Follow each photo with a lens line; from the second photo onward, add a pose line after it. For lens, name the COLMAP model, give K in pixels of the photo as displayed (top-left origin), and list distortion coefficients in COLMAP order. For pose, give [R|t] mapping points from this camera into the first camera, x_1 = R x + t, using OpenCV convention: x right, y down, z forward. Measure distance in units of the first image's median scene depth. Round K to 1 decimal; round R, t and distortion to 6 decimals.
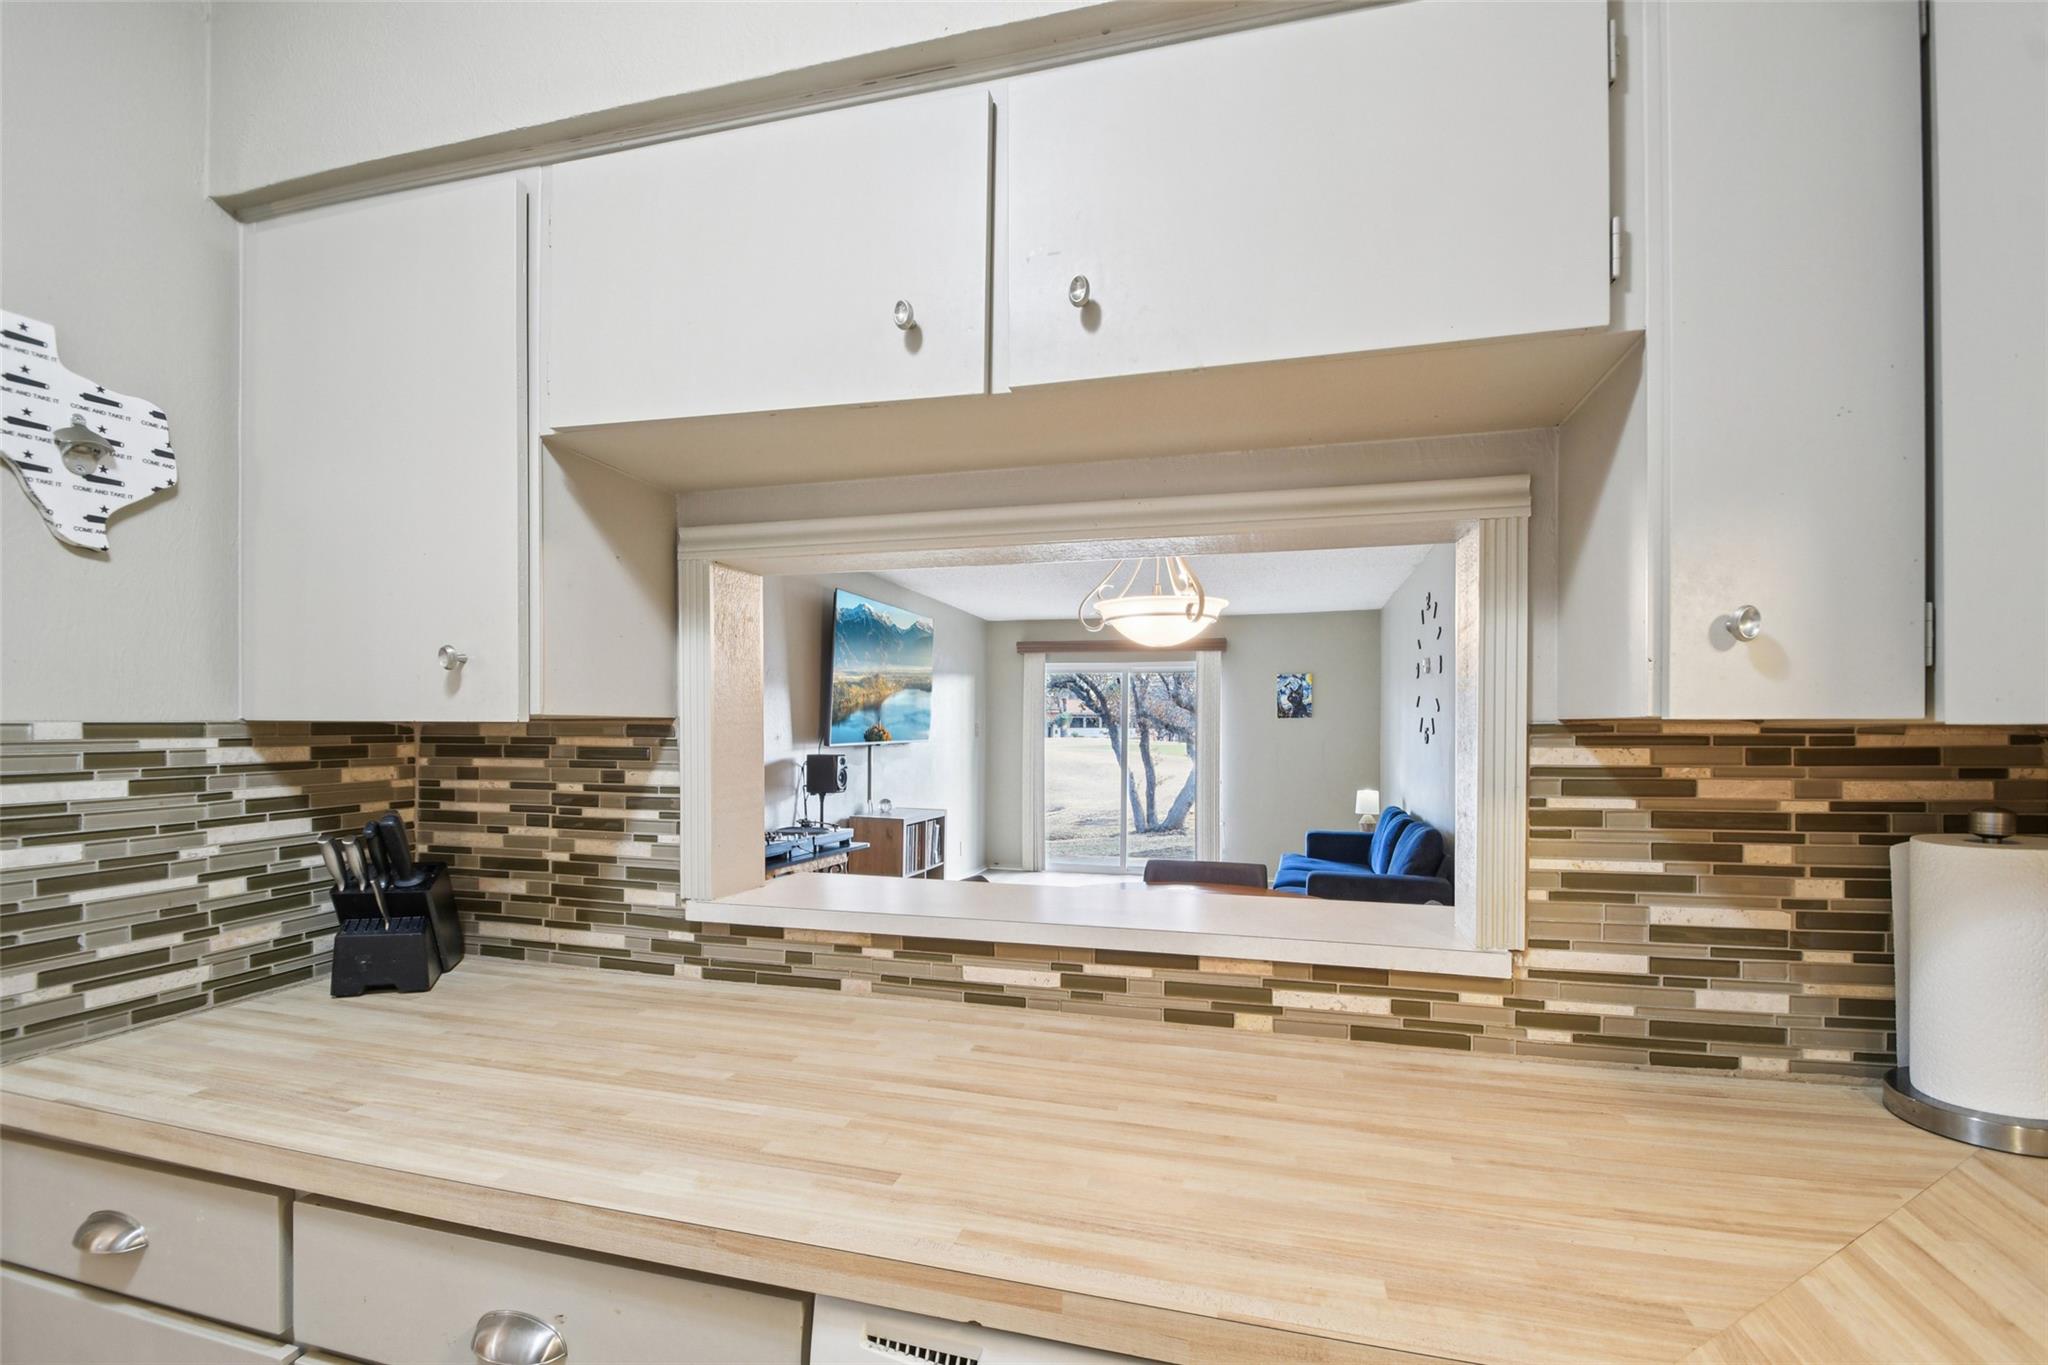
lens RADIAL K [[908.0, 0, 1014.8], [0, 908.0, 732.5], [0, 0, 1]] dist [-0.000455, -0.005923]
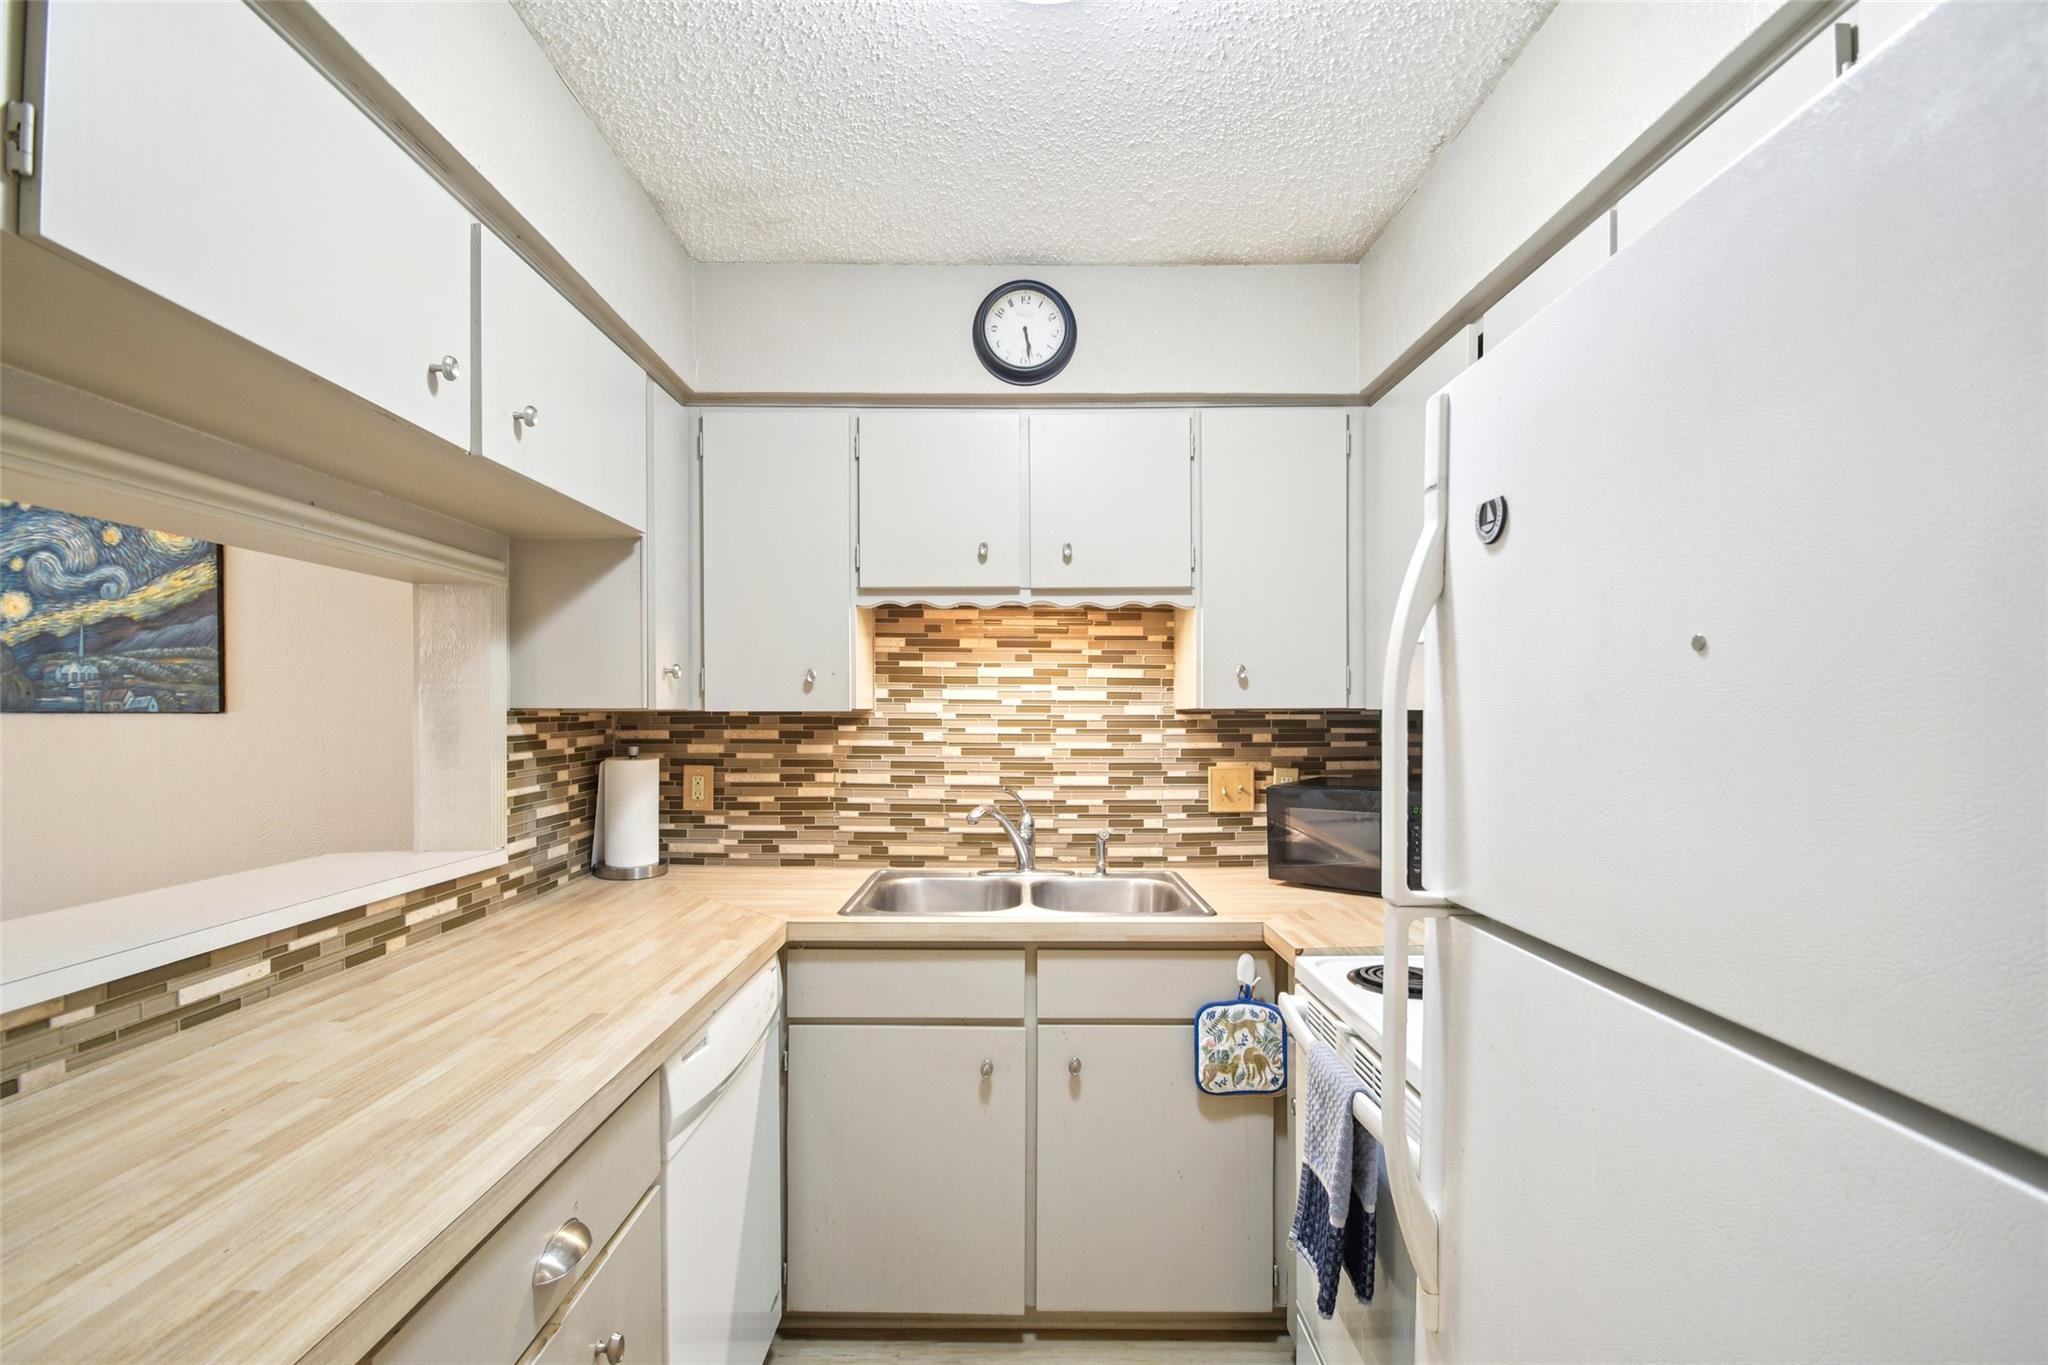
lens RADIAL K [[908.0, 0, 1024.7], [0, 908.0, 704.8], [0, 0, 1]] dist [-0.000455, -0.005923]
pose [[-0.275898, 0.002172, 0.961184, -1.319497], [0.004764, 0.999988, -0.000892, -0.014560], [-0.961175, 0.004333, -0.275905, 0.541554]]
